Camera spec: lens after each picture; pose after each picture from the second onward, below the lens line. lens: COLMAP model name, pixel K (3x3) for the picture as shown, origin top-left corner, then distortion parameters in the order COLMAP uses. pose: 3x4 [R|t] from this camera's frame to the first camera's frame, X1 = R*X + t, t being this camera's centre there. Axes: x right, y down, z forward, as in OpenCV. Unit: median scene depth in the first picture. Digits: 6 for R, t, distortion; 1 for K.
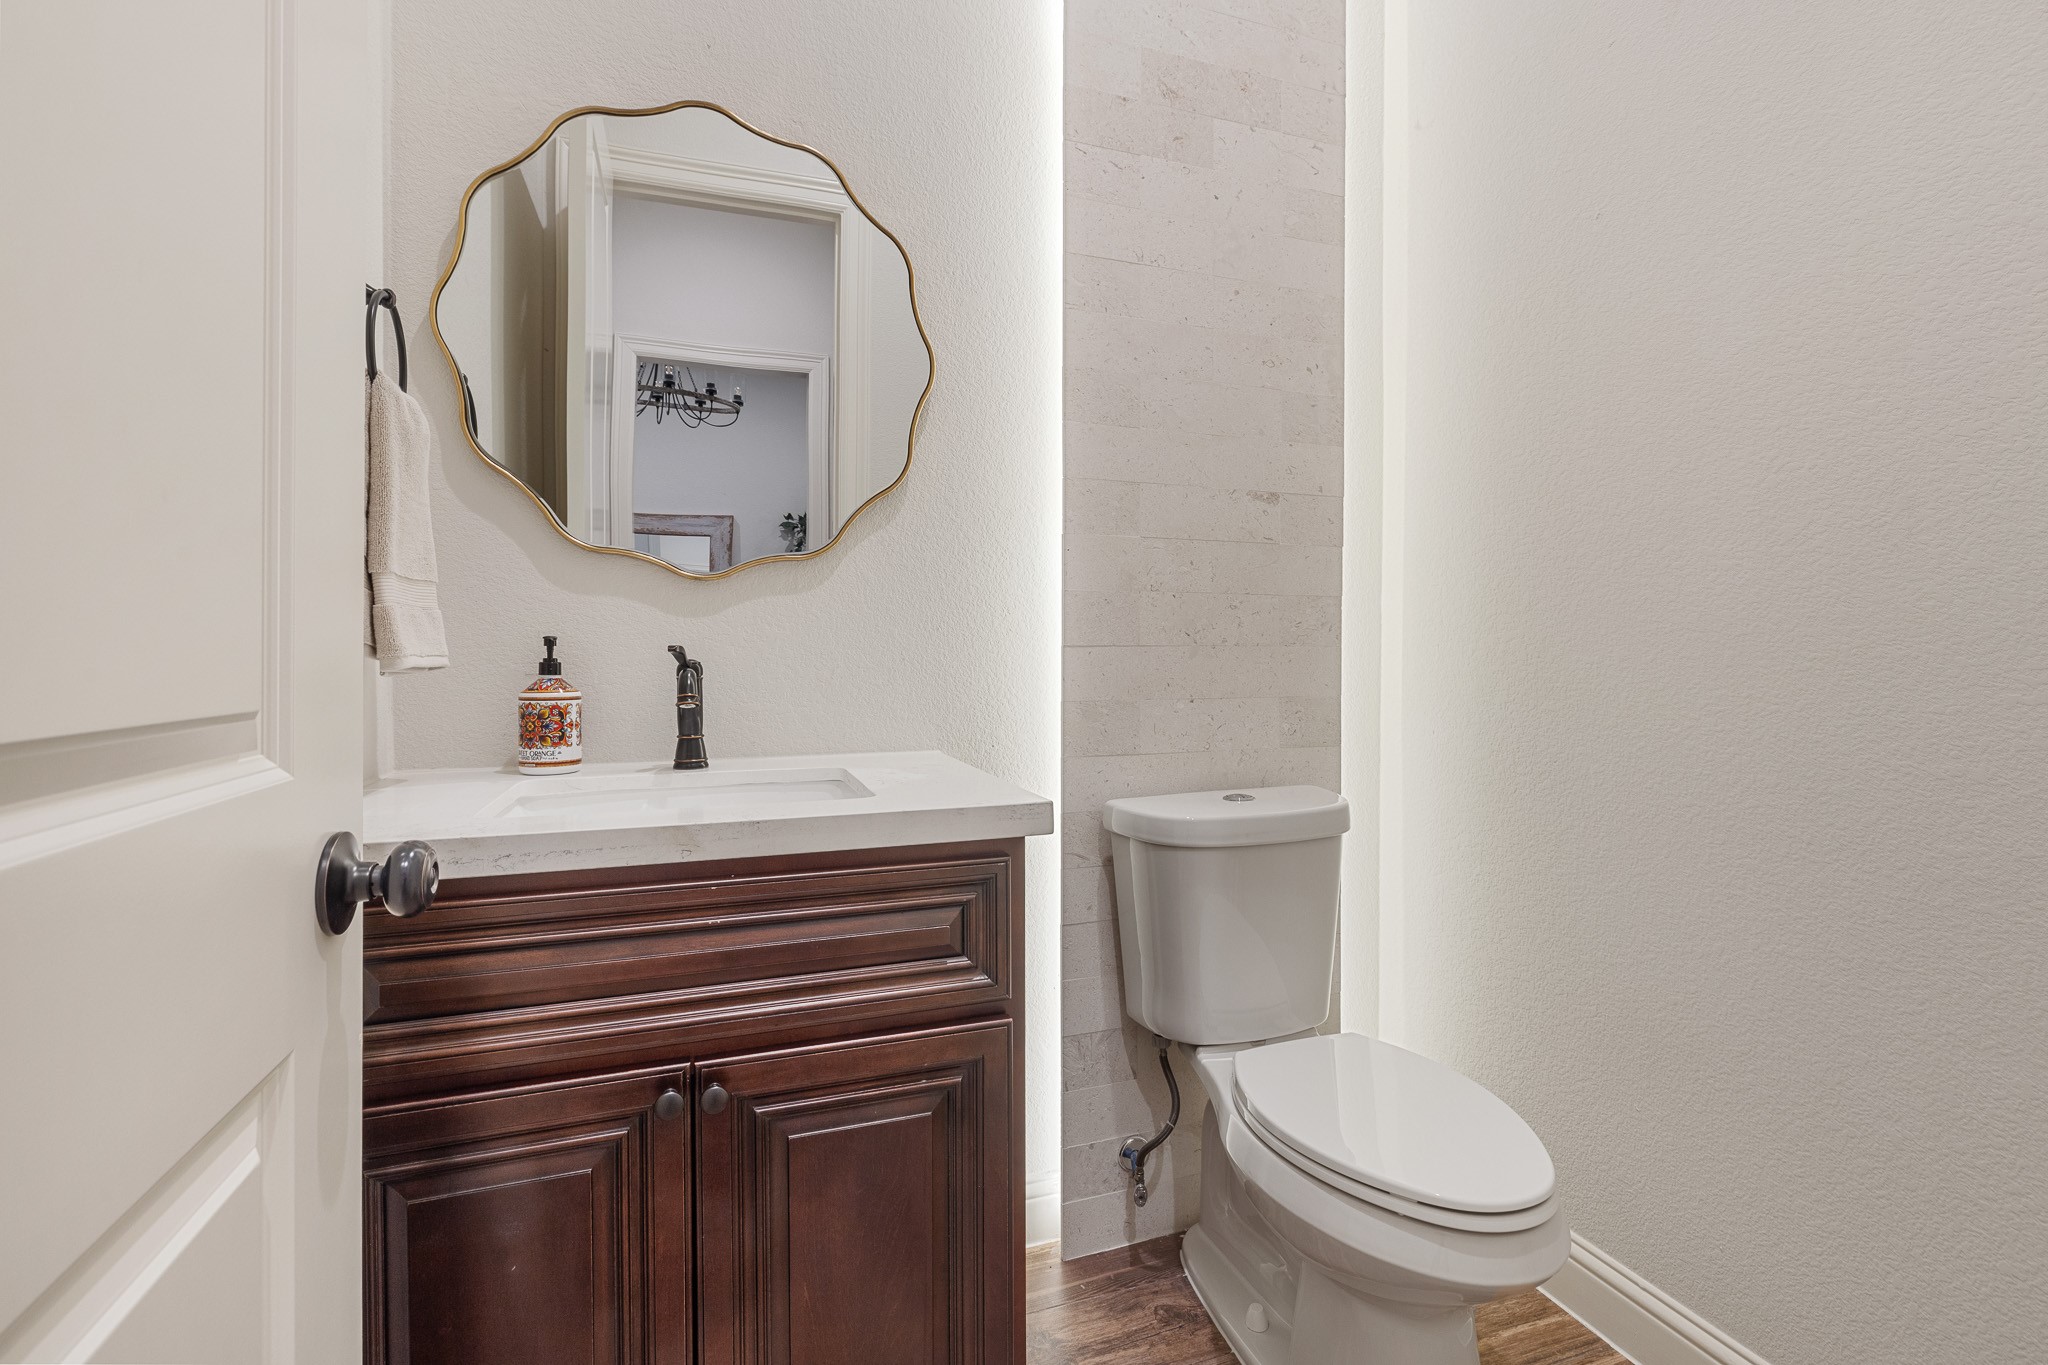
lens RADIAL K [[919.4, 0, 1025.0], [0, 919.4, 656.4], [0, 0, 1]] dist [-0.000890, 0.000259]
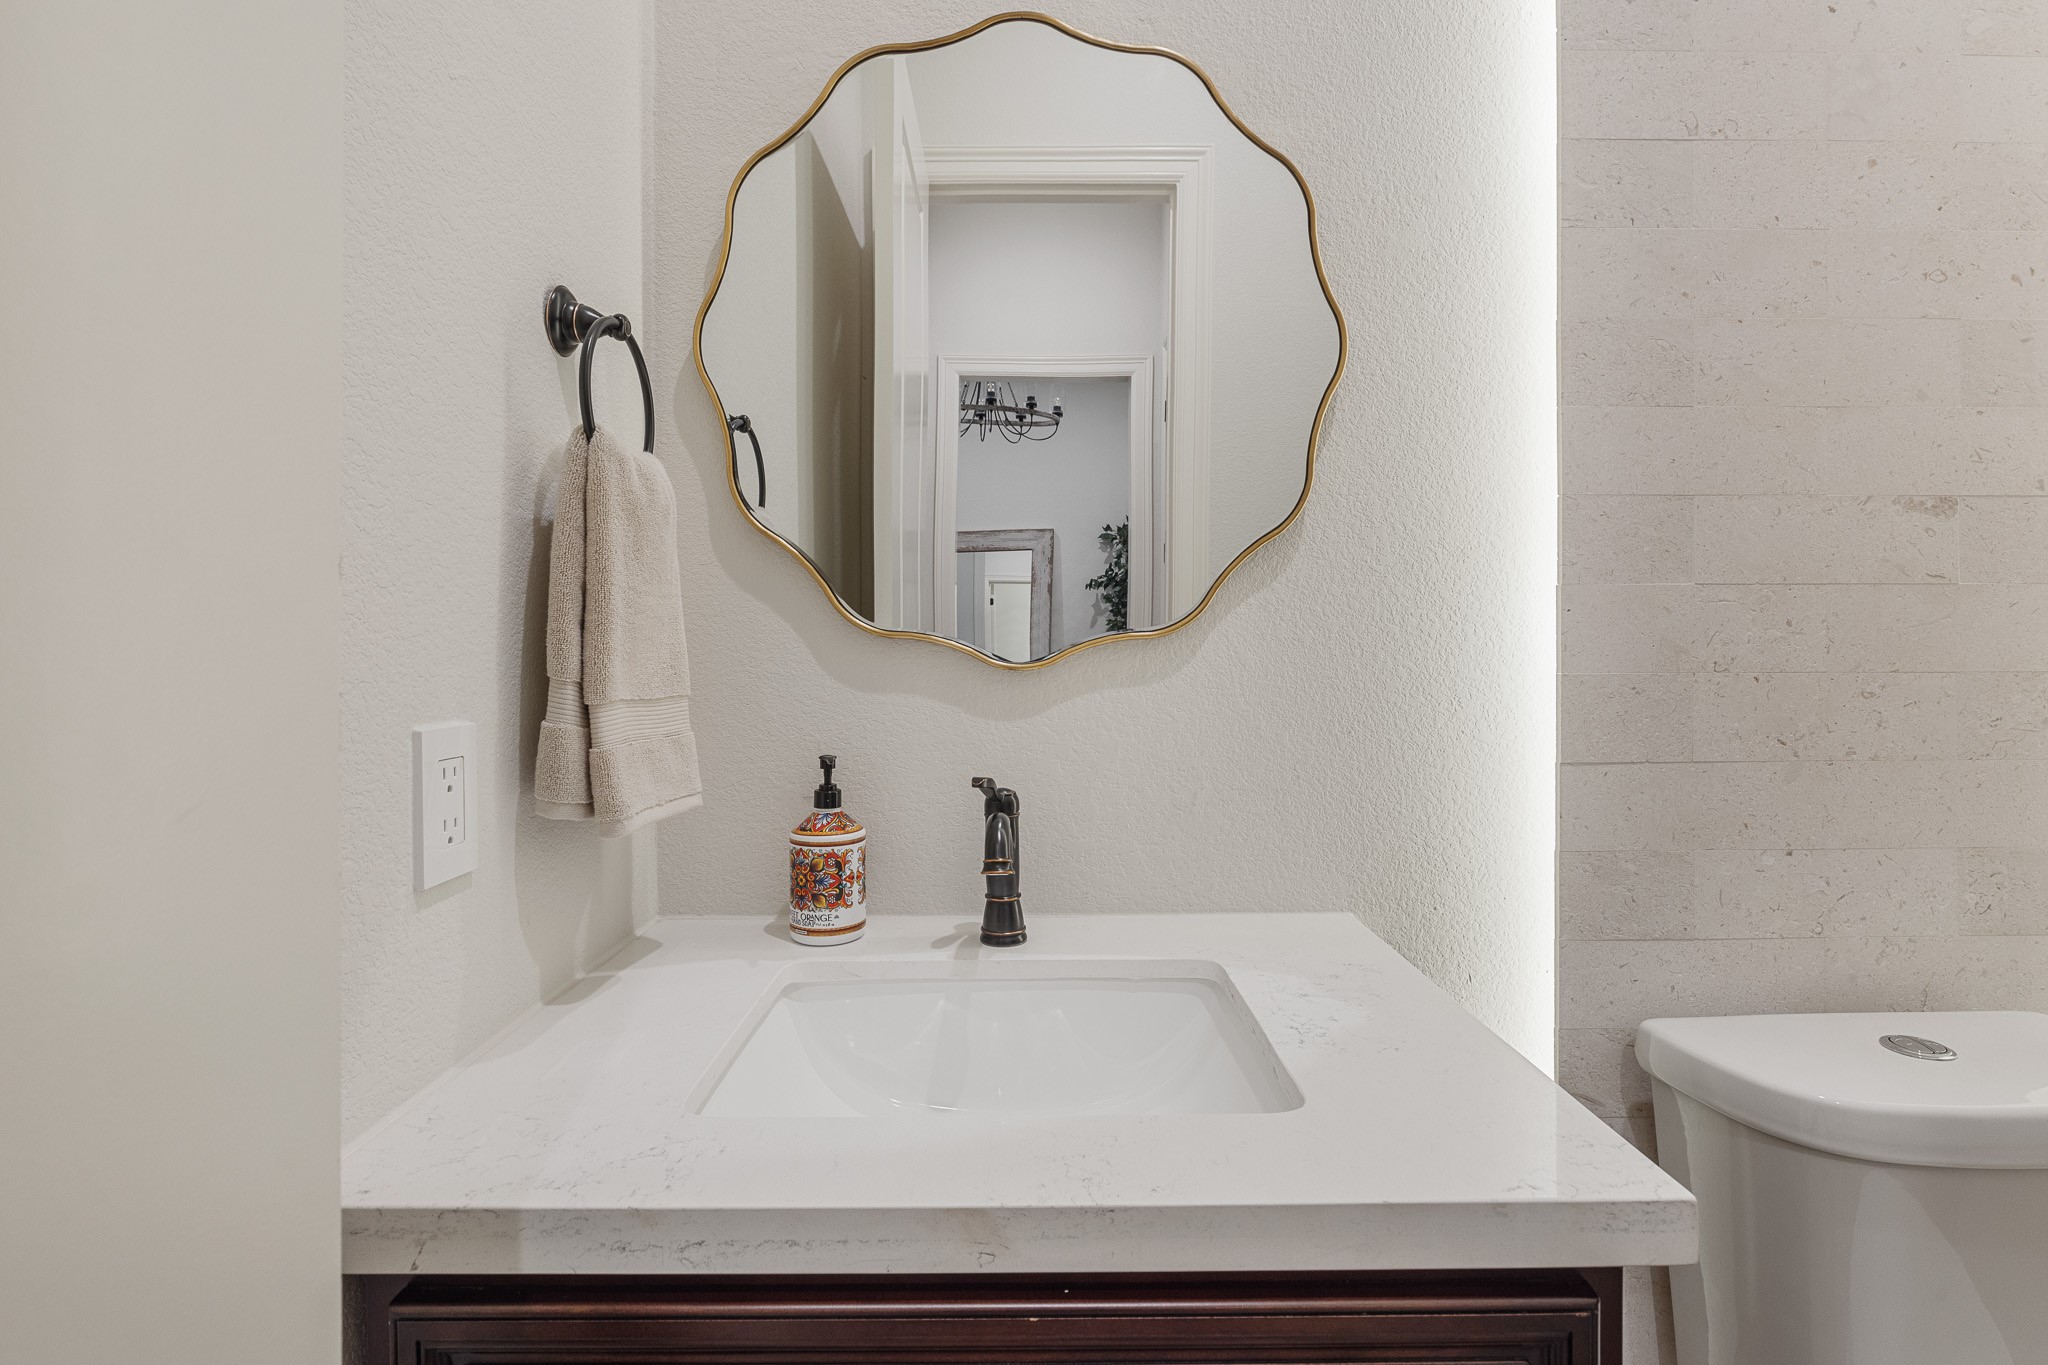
lens RADIAL K [[925.8, 0, 1021.8], [0, 925.8, 649.0], [0, 0, 1]] dist [0.001180, -0.000984]
pose [[0.942901, -0.002645, -0.333062, -0.094814], [0.000240, 0.999974, -0.007261, -0.085724], [0.333073, 0.006767, 0.942877, 0.280414]]
